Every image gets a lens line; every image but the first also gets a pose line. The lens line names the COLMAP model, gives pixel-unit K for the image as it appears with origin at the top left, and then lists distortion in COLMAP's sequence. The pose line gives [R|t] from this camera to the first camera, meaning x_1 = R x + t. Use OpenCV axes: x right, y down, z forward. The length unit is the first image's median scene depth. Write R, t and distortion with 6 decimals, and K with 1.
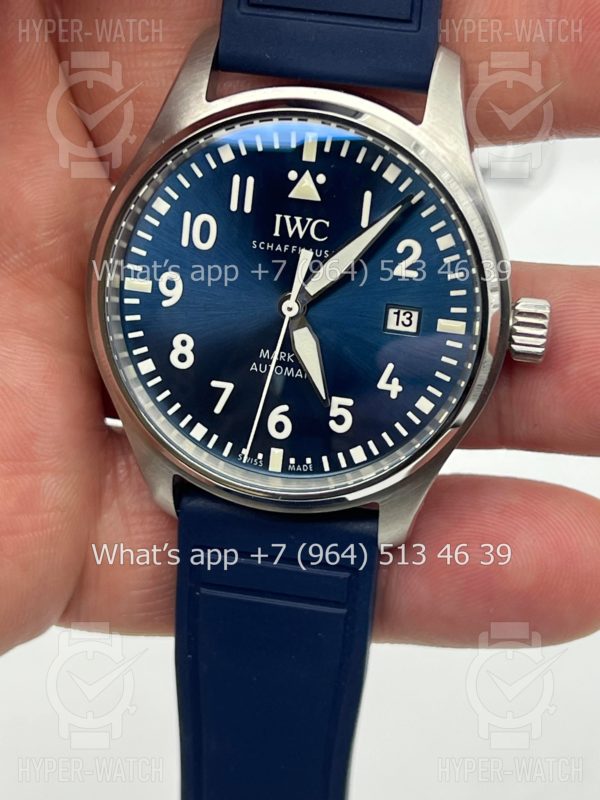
lens RADIAL K [[1781.9, 0, 300.1], [0, 1781.9, 399.7], [0, 0, 1]] dist [-0.035143, -0.324861]
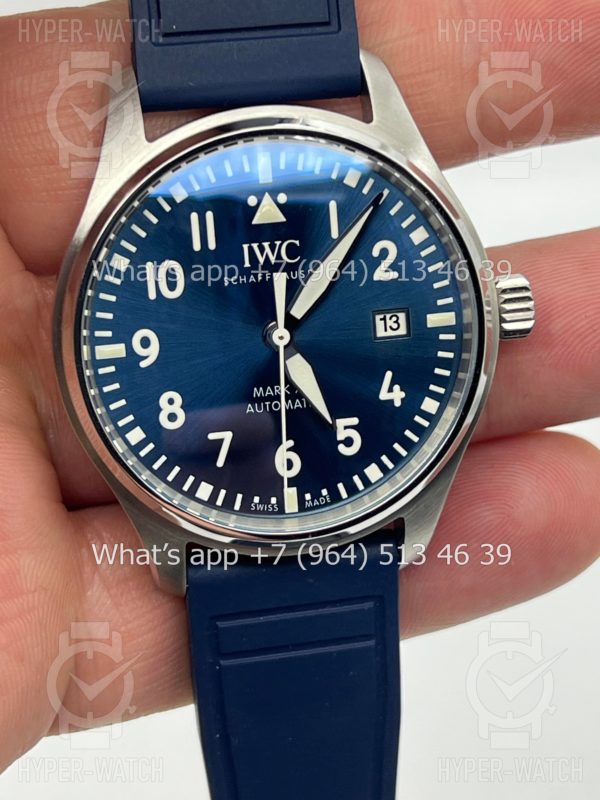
lens RADIAL K [[1781.9, 0, 300.1], [0, 1781.9, 399.7], [0, 0, 1]] dist [-0.035143, -0.324861]
pose [[0.938887, -0.225502, 0.260077, -0.248165], [0.241585, 0.969878, -0.031190, 0.013100], [-0.245210, 0.092115, 0.965084, 0.081678]]
